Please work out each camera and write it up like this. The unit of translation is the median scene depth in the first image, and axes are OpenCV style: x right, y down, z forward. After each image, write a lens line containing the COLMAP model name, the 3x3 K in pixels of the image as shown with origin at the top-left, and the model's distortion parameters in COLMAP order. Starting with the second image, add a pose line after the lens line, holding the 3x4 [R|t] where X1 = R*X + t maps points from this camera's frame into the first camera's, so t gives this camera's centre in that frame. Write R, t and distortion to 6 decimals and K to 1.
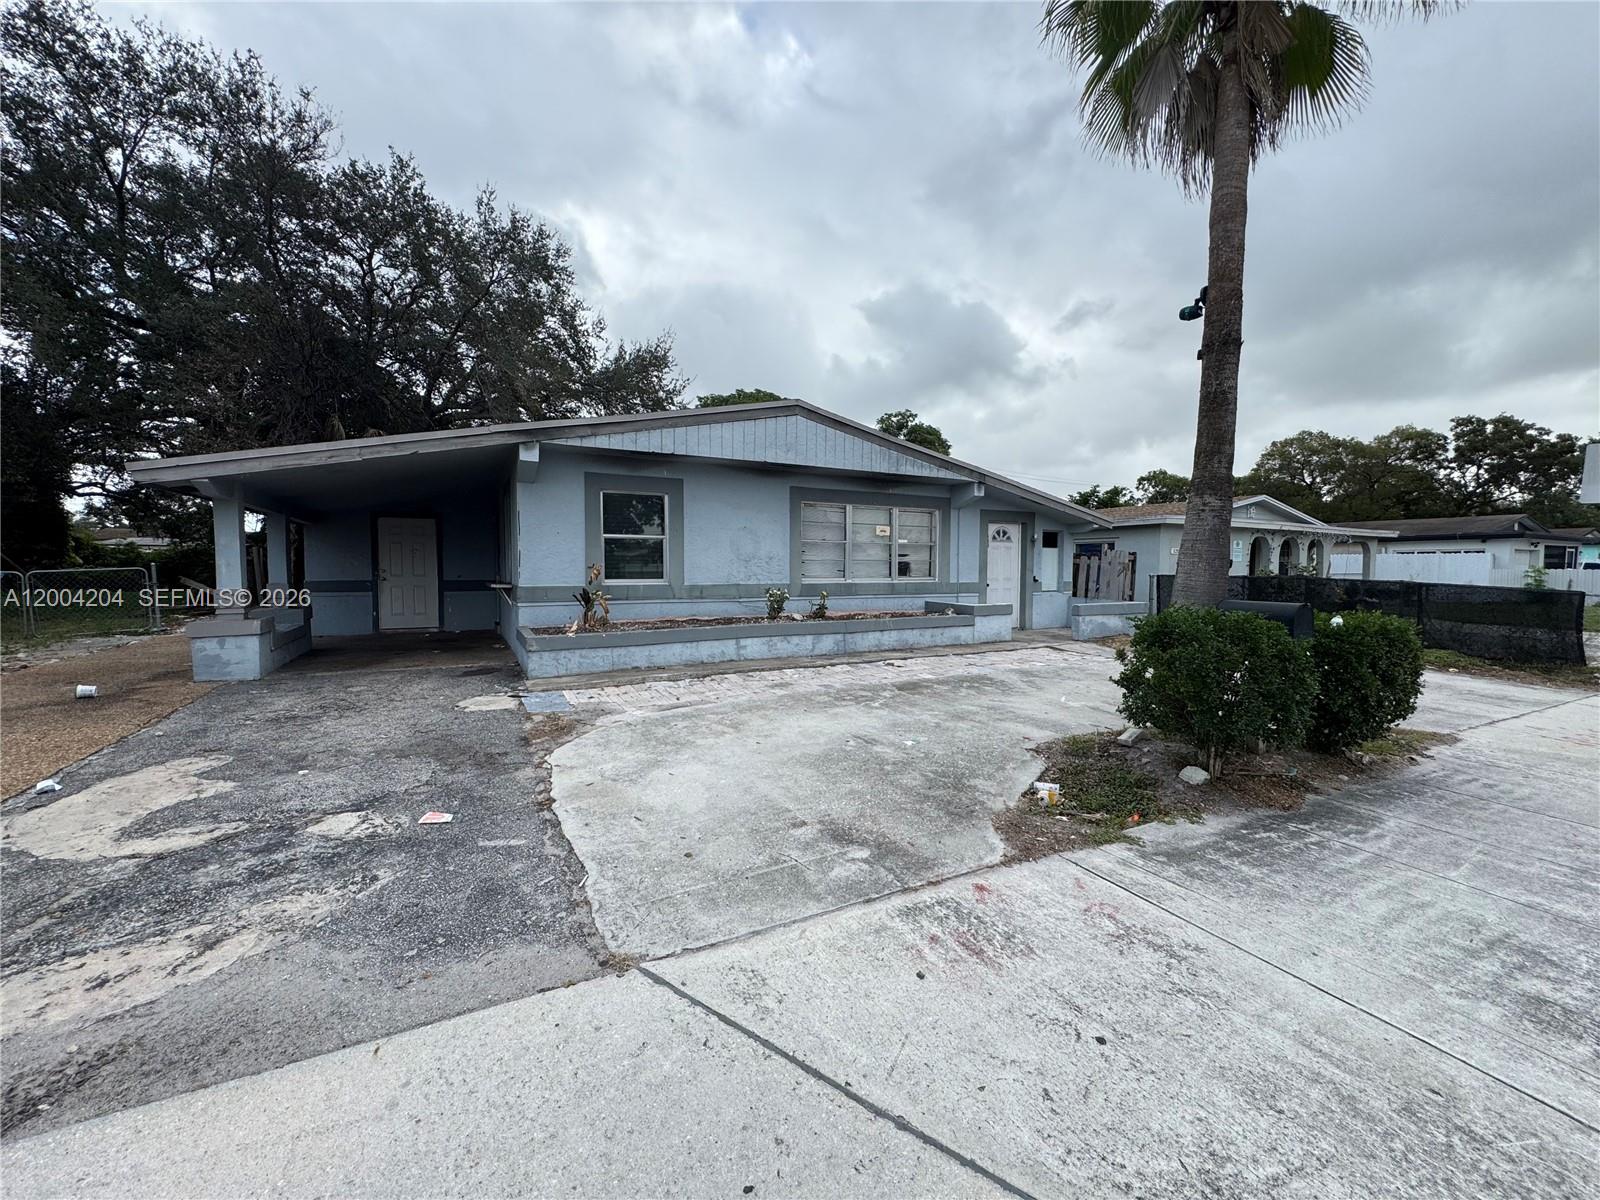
lens RADIAL K [[641.2, 0, 802.8], [0, 641.2, 606.6], [0, 0, 1]] dist [0.003417, -0.001208]
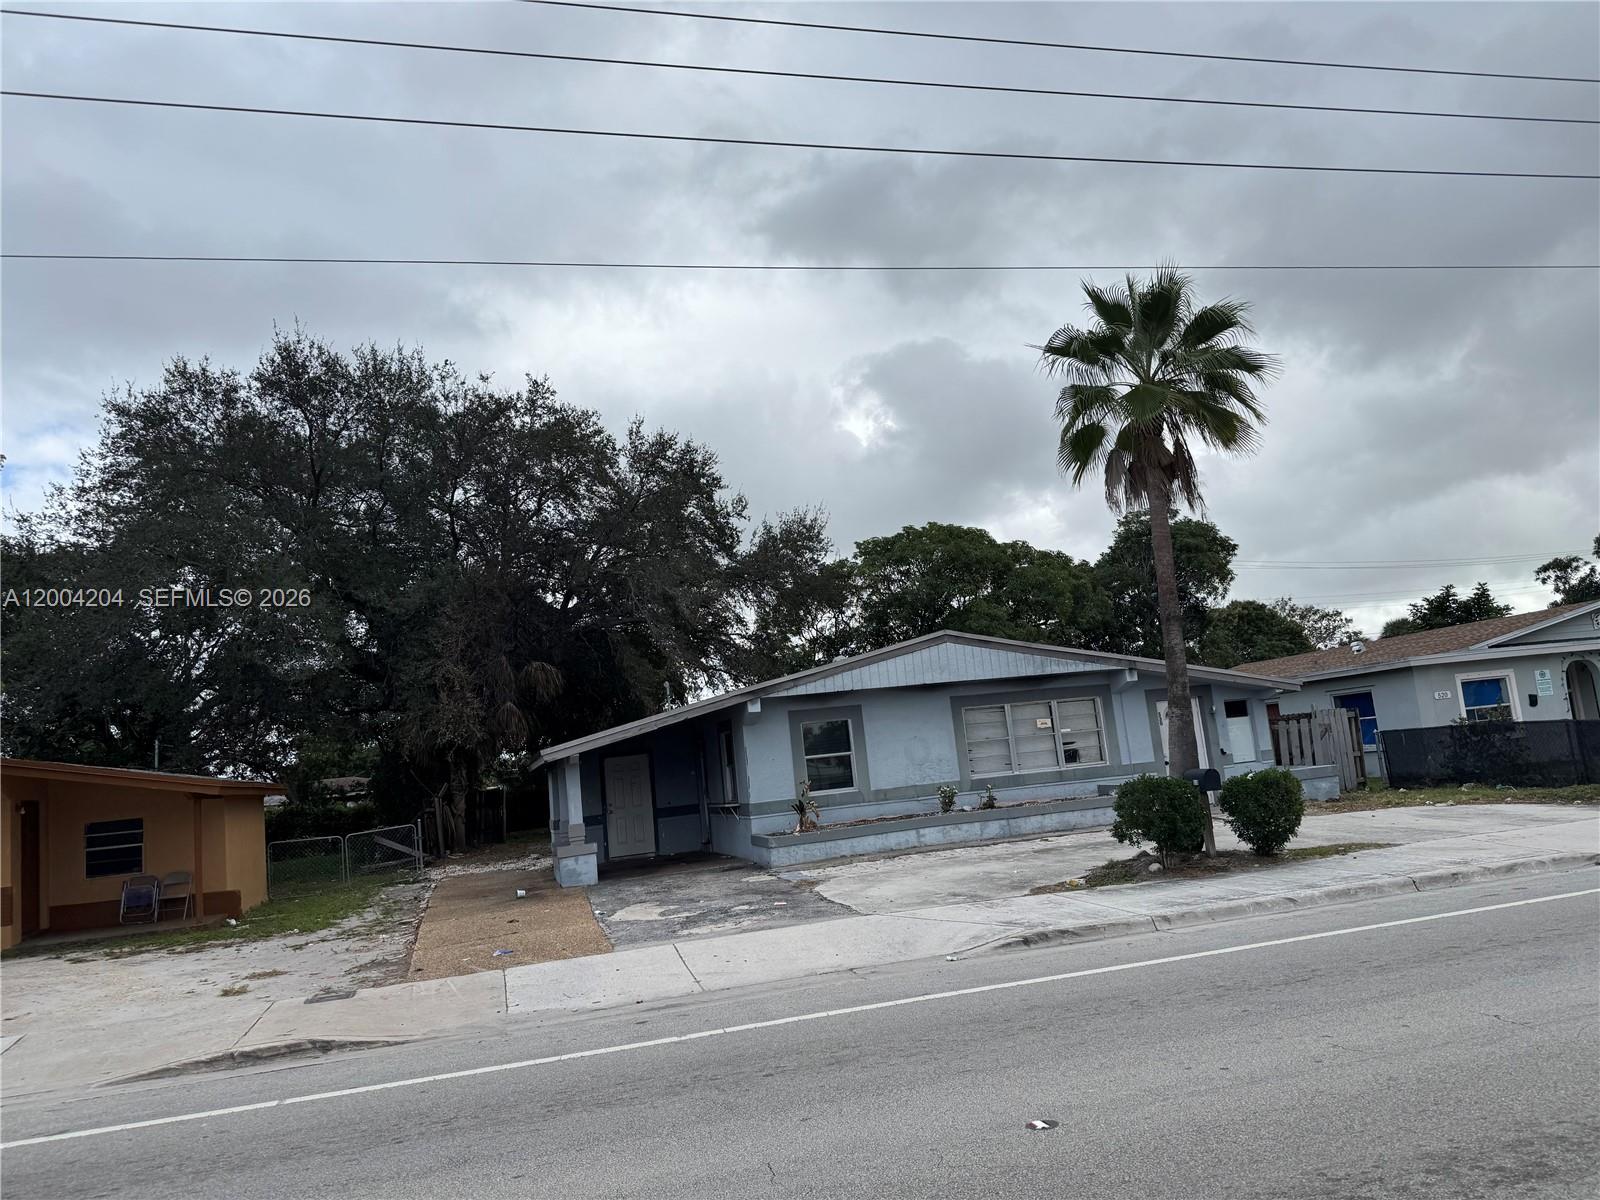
lens RADIAL K [[1124.5, 0, 794.2], [0, 1124.5, 608.9], [0, 0, 1]] dist [0.065220, -0.076909]
pose [[0.968348, -0.131896, -0.211911, 0.171478], [0.088767, 0.975457, -0.201506, 0.047578], [0.233288, 0.176317, 0.956289, -1.129338]]
